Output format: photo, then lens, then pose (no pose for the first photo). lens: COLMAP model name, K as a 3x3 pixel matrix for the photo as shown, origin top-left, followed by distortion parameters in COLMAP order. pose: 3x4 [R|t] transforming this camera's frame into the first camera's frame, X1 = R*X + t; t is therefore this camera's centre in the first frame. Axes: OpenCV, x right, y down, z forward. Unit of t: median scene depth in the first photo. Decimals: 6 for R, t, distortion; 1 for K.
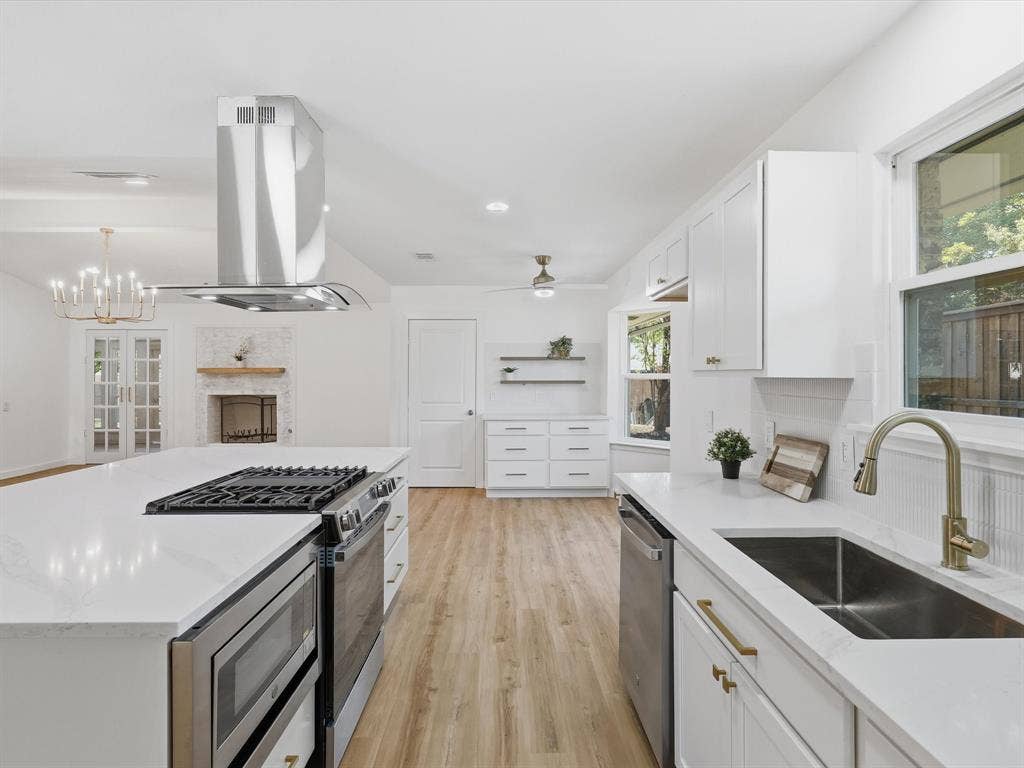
lens RADIAL K [[549.4, 0, 508.7], [0, 549.4, 371.9], [0, 0, 1]] dist [-0.002274, -0.000241]
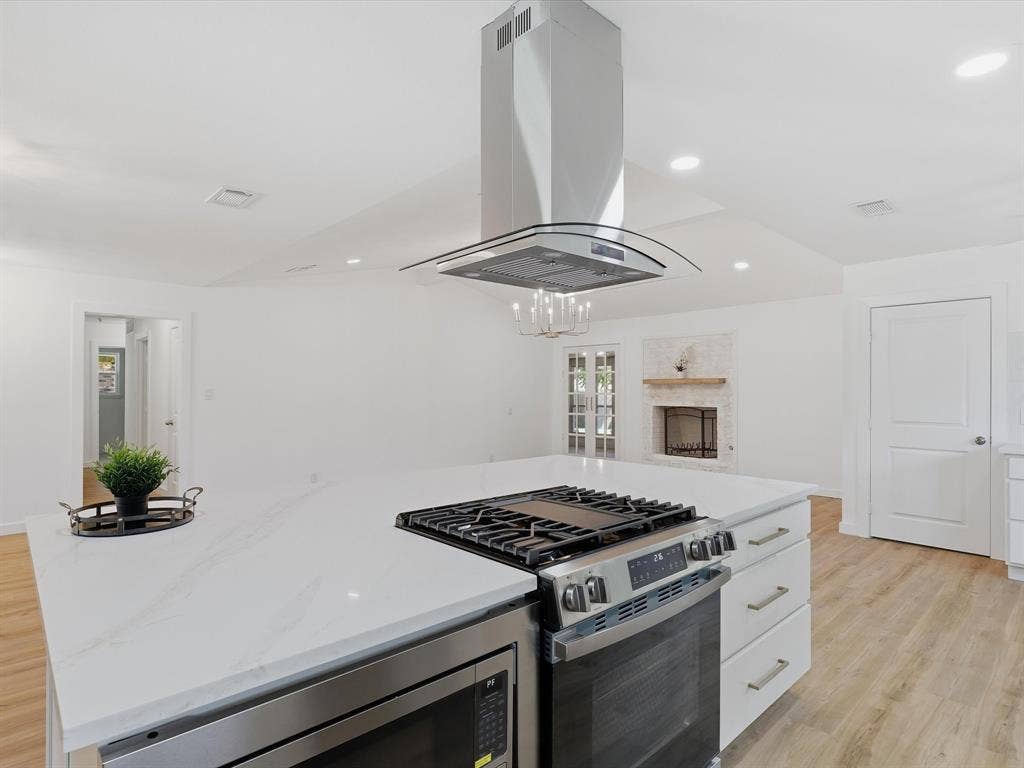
lens RADIAL K [[554.0, 0, 517.5], [0, 554.0, 384.3], [0, 0, 1]] dist [-0.004071, -0.000054]
pose [[0.684161, -0.004951, -0.729315, 0.033570], [0.000533, 0.999980, -0.006288, 0.010977], [0.729331, 0.003913, 0.684150, 0.152315]]
